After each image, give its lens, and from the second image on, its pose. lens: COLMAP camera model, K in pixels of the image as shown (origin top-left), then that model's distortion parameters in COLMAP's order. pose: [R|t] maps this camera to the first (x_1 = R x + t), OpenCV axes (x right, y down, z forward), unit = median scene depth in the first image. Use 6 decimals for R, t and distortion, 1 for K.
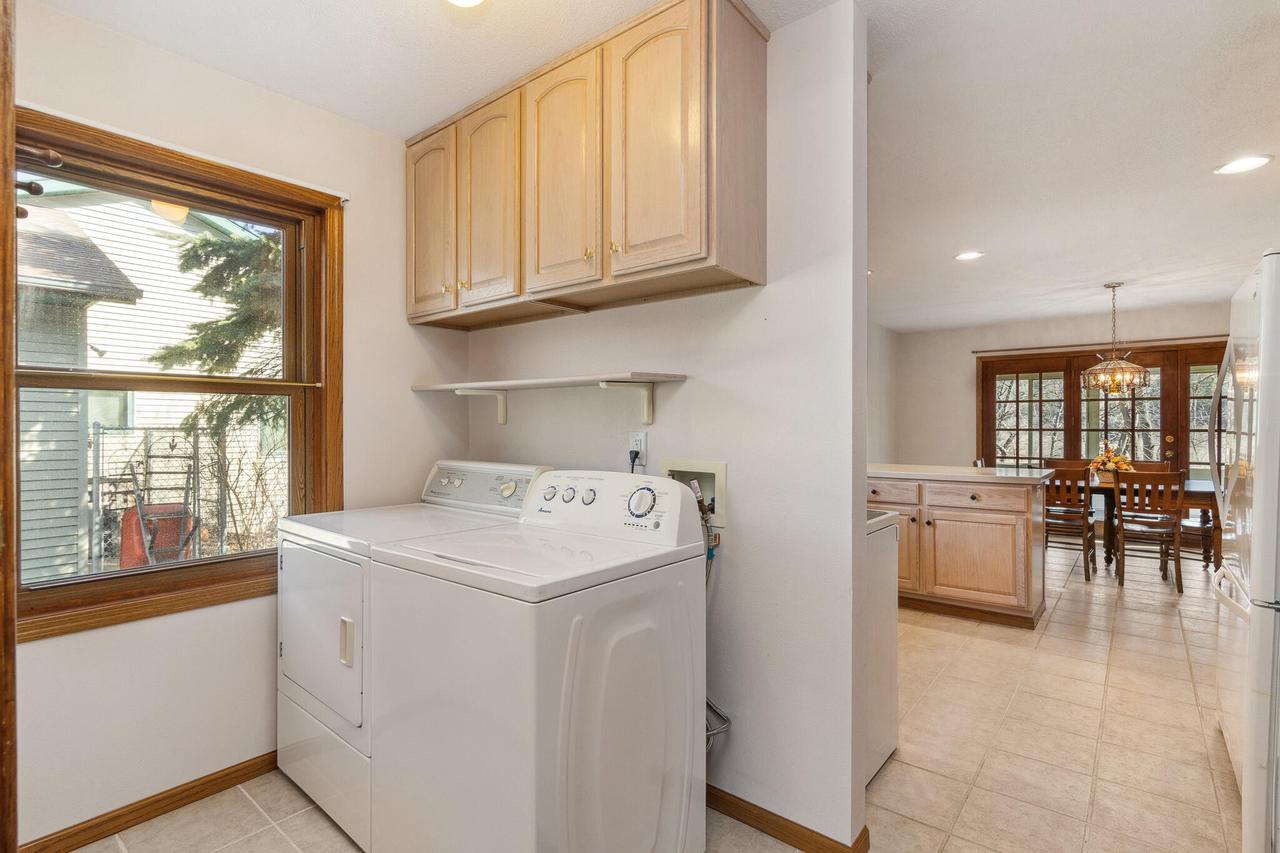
lens RADIAL K [[602.3, 0, 640.0], [0, 602.3, 426.5], [0, 0, 1]] dist [-0.000166, -0.000077]
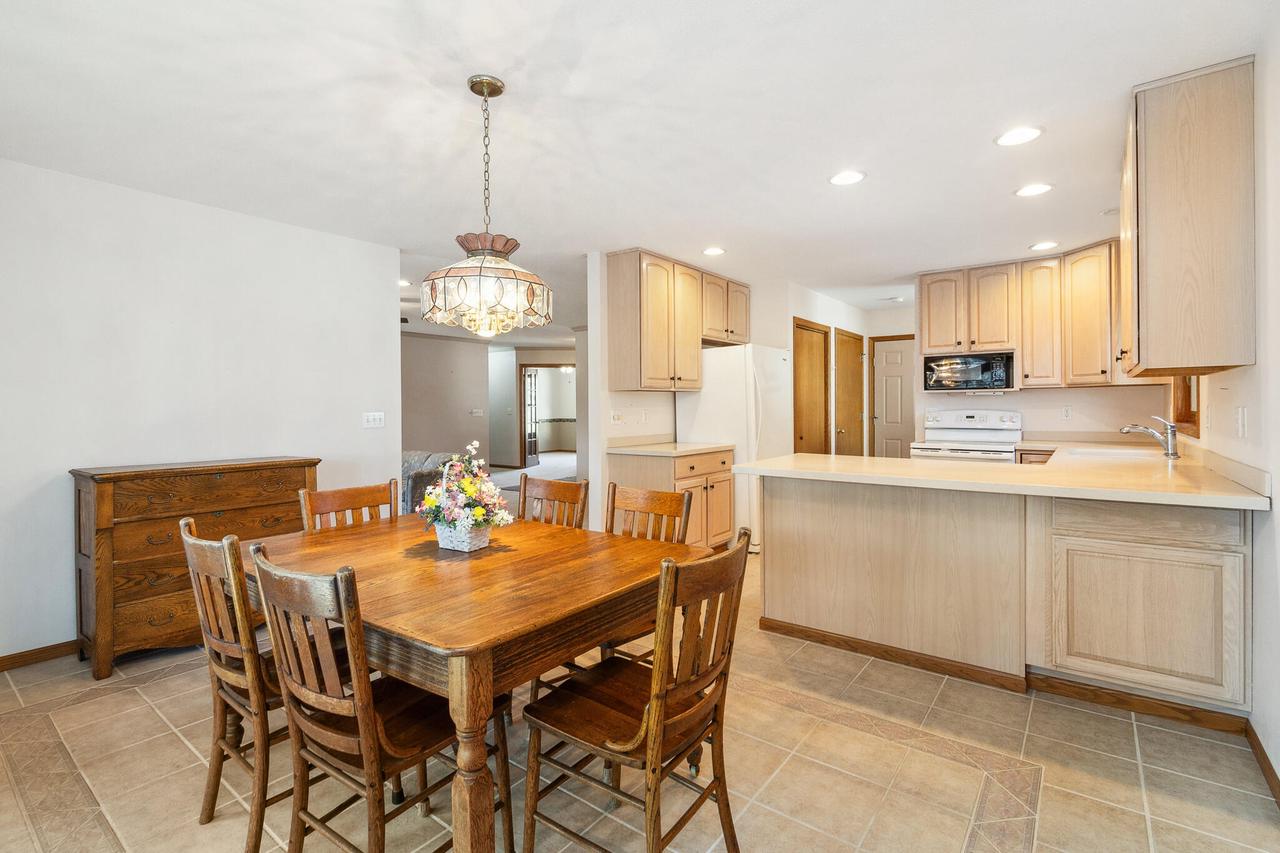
lens RADIAL K [[602.3, 0, 640.0], [0, 602.3, 426.5], [0, 0, 1]] dist [-0.000166, -0.000077]
pose [[-0.998985, 0.006377, -0.044584, 0.701629], [0.004681, 0.999266, 0.038028, -0.002406], [0.044794, 0.037781, -0.998282, 1.465878]]
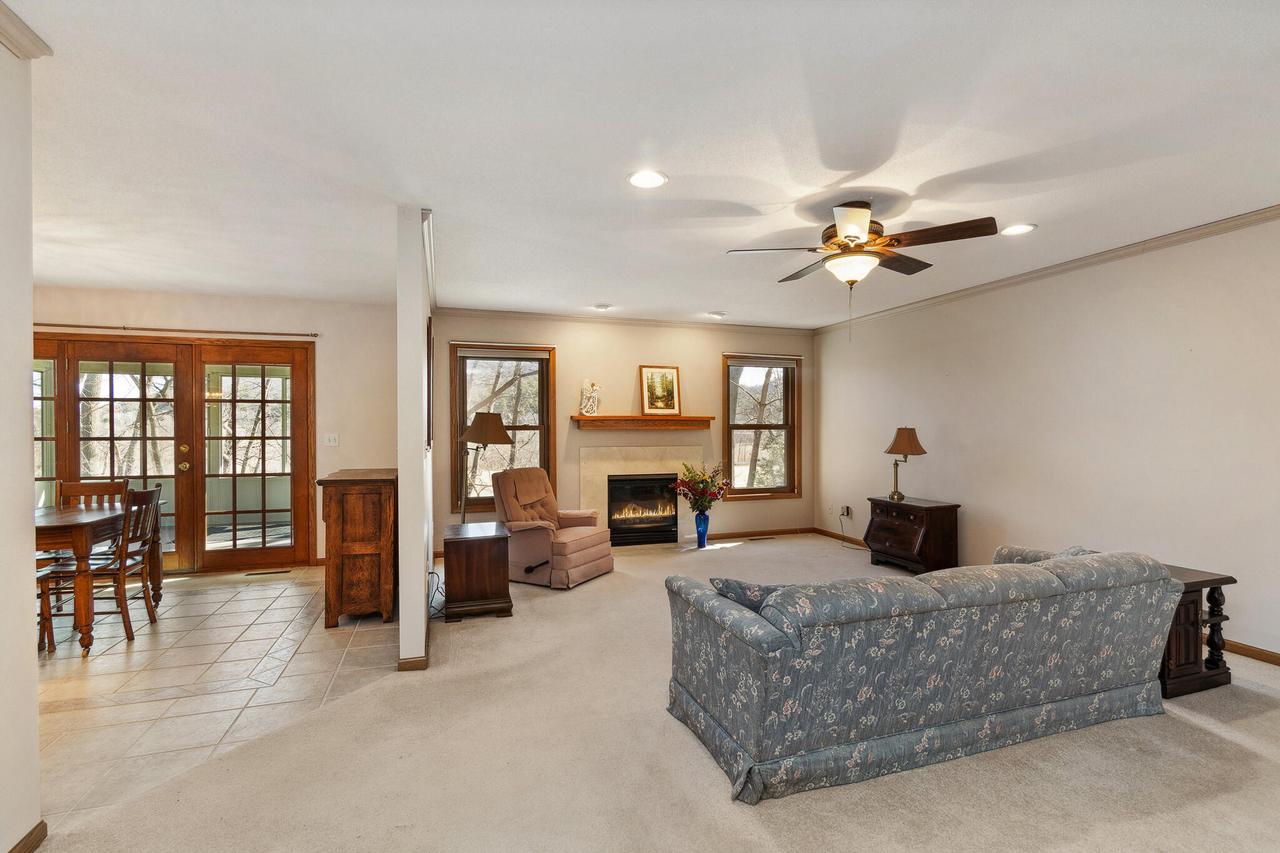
lens RADIAL K [[592.0, 0, 638.6], [0, 592.0, 434.2], [0, 0, 1]] dist [-0.003572, -0.000402]
pose [[0.536297, -0.006481, 0.844005, 0.634976], [0.005567, 0.999976, 0.004141, 0.000715], [-0.844011, 0.002478, 0.536320, 0.017396]]
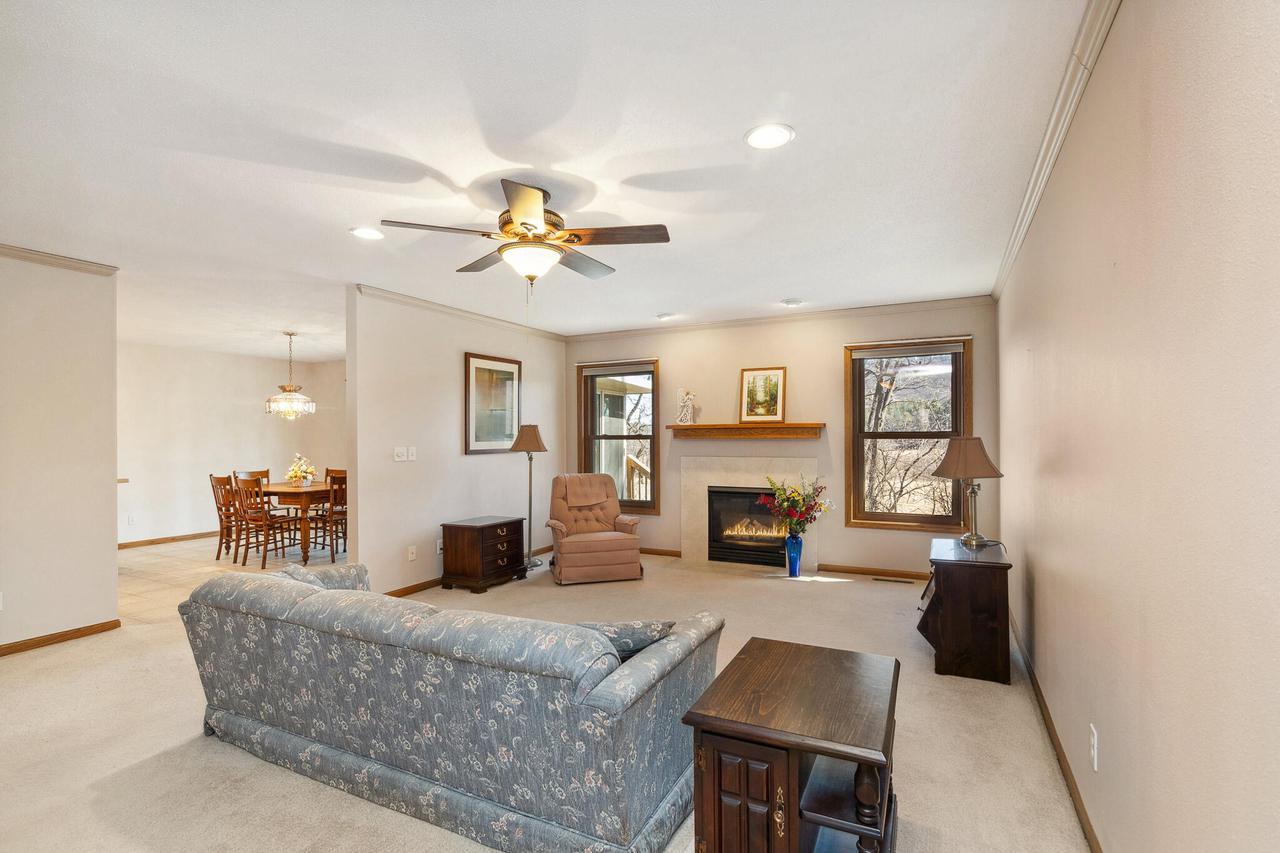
lens RADIAL K [[592.0, 0, 638.6], [0, 592.0, 434.2], [0, 0, 1]] dist [-0.003572, -0.000402]
pose [[0.978022, 0.000302, 0.208500, 1.268816], [0.002522, 0.999909, -0.013282, 0.002356], [-0.208485, 0.013516, 0.977932, -0.410281]]
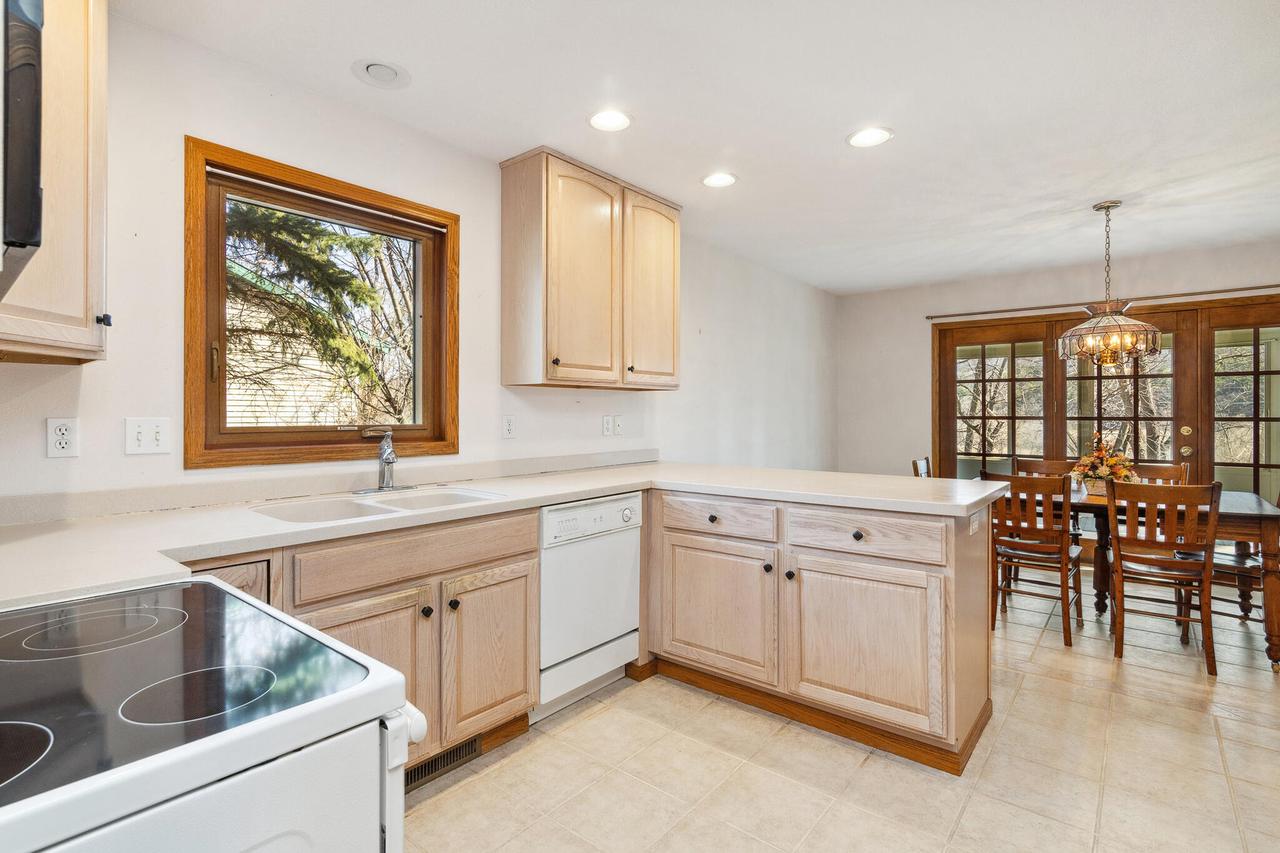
lens RADIAL K [[602.9, 0, 632.9], [0, 602.9, 412.0], [0, 0, 1]] dist [0.000639, 0.000055]
pose [[0.999971, 0.001073, -0.007495, 0.257310], [-0.001099, 0.999993, -0.003515, 0.001671], [0.007491, 0.003523, 0.999966, 0.317062]]
